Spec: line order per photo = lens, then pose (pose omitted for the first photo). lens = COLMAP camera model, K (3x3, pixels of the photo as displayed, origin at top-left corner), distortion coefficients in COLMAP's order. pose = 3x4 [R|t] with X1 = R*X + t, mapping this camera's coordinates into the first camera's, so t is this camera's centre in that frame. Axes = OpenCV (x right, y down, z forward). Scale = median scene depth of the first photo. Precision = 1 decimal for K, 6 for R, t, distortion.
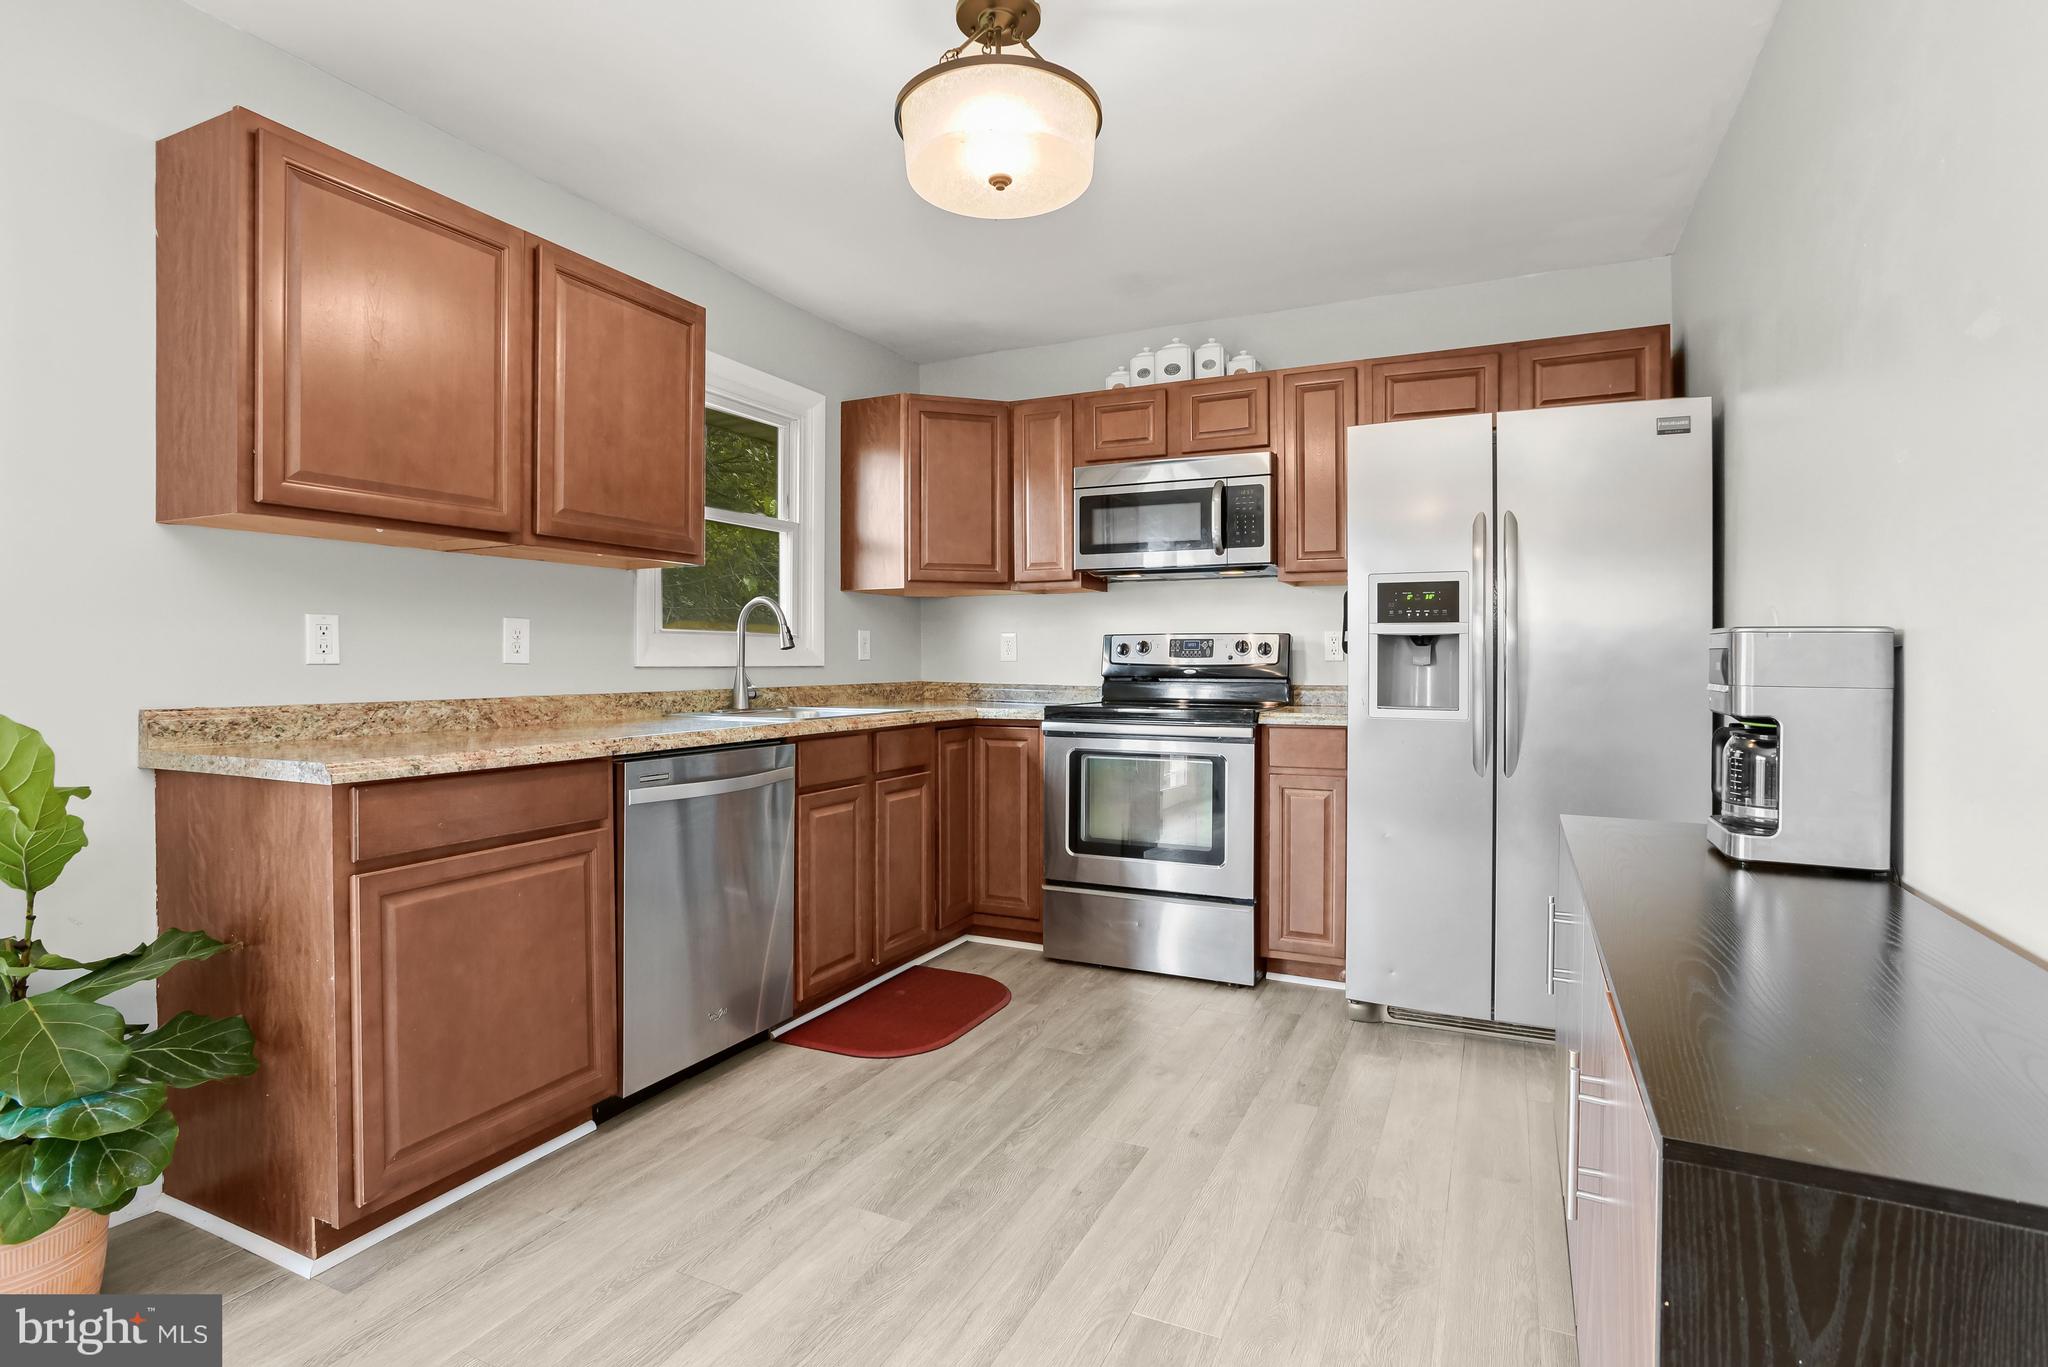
lens RADIAL K [[1002.1, 0, 1029.6], [0, 1002.1, 664.4], [0, 0, 1]] dist [-0.036651, 0.000779]
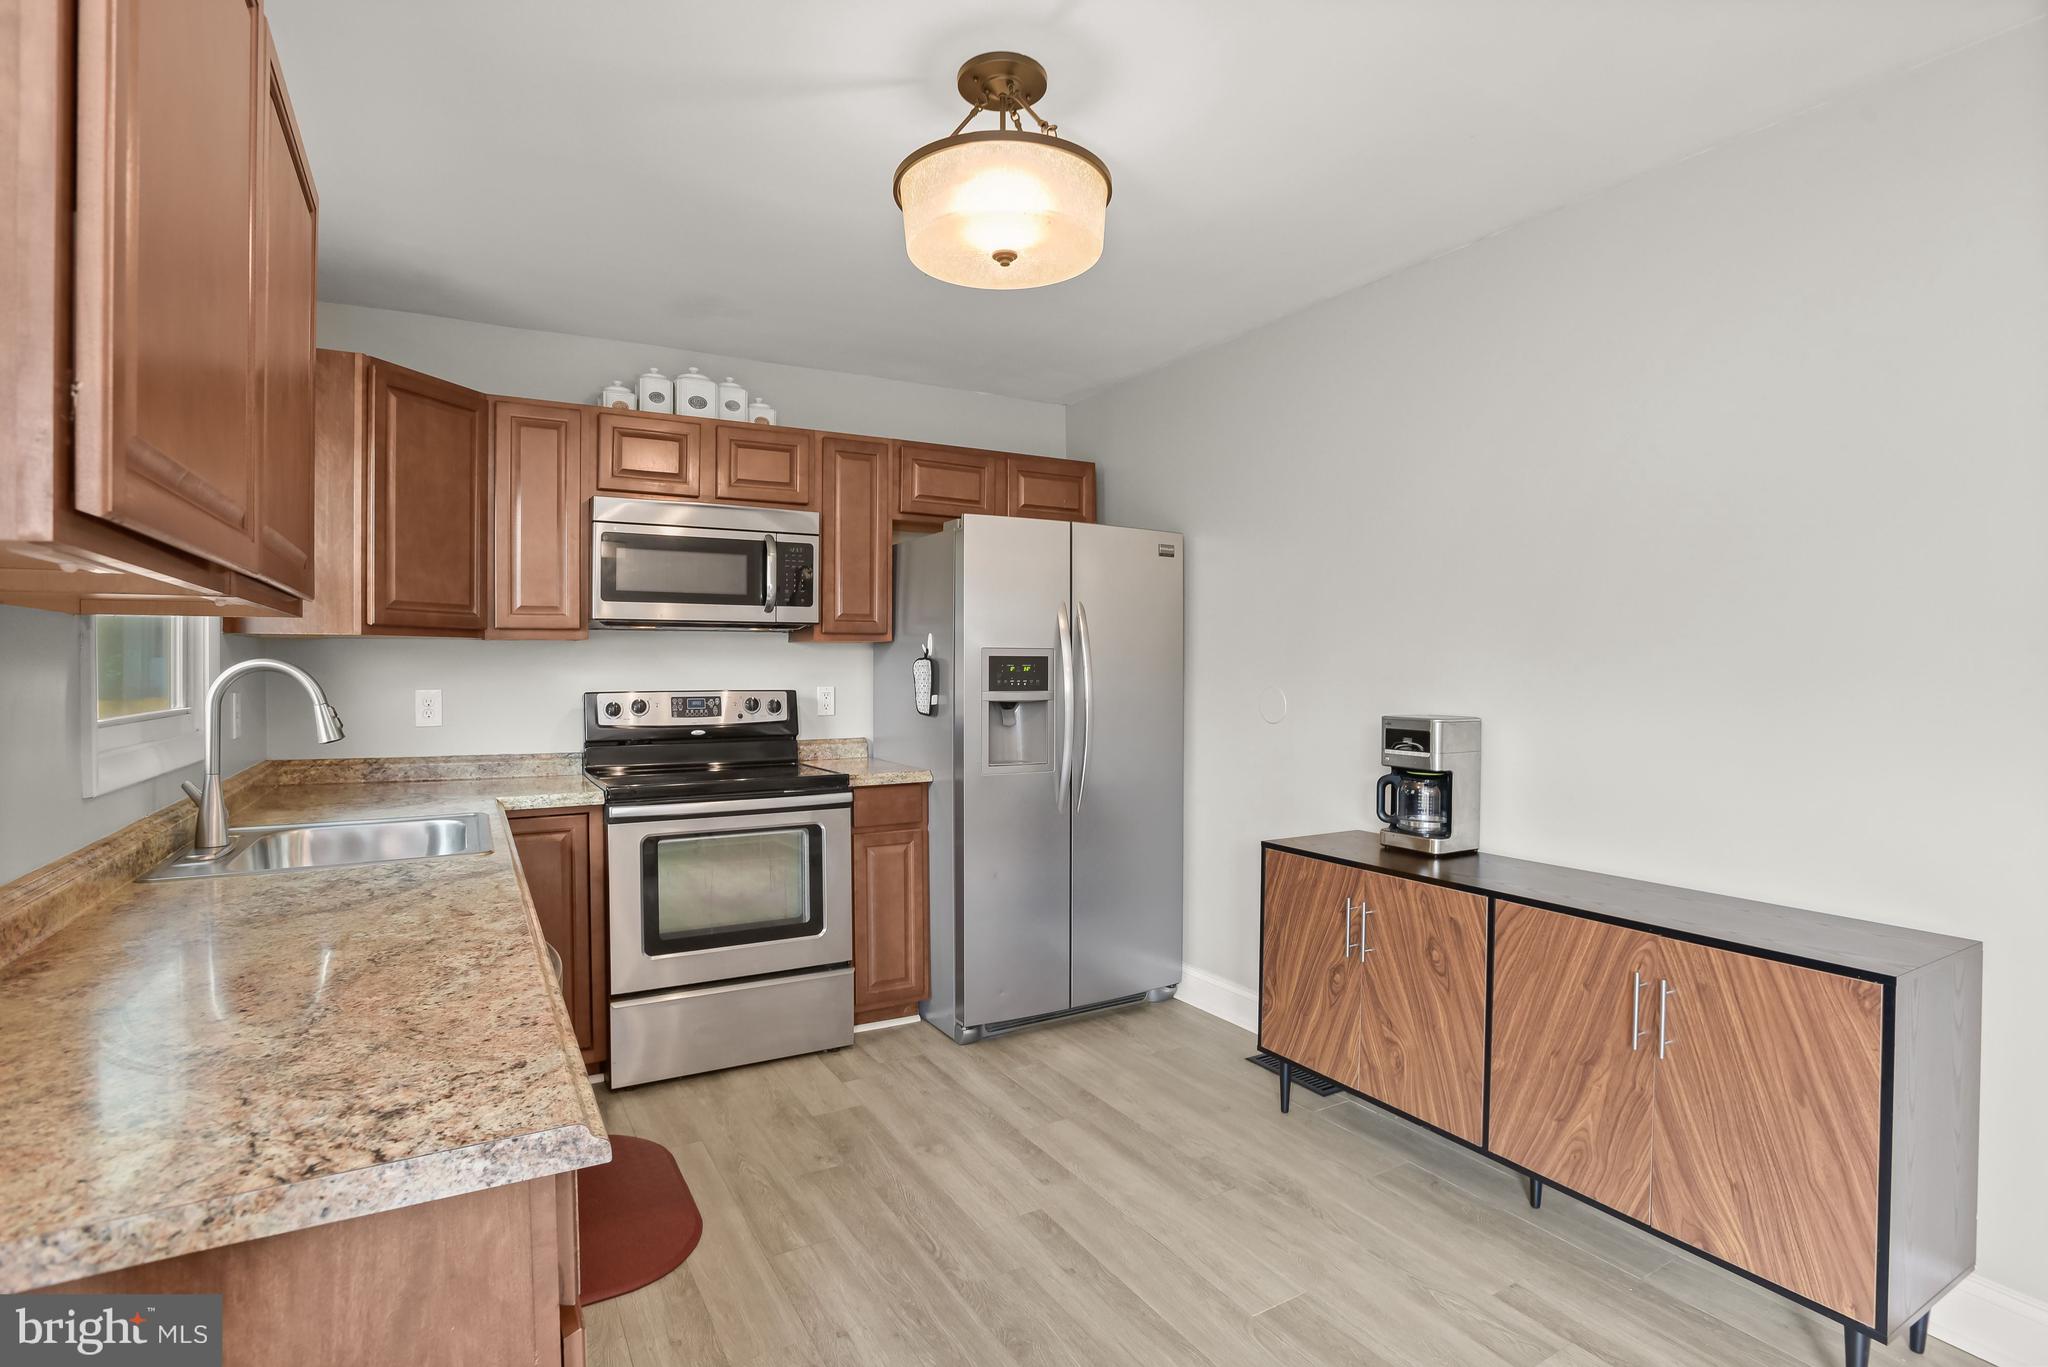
lens RADIAL K [[992.5, 0, 1029.2], [0, 992.5, 672.7], [0, 0, 1]] dist [-0.072521, 0.023875]
pose [[0.562712, -0.006800, 0.826625, -0.496074], [0.006976, 0.999970, 0.003477, -0.058241], [-0.826623, 0.003809, 0.562743, 0.286563]]
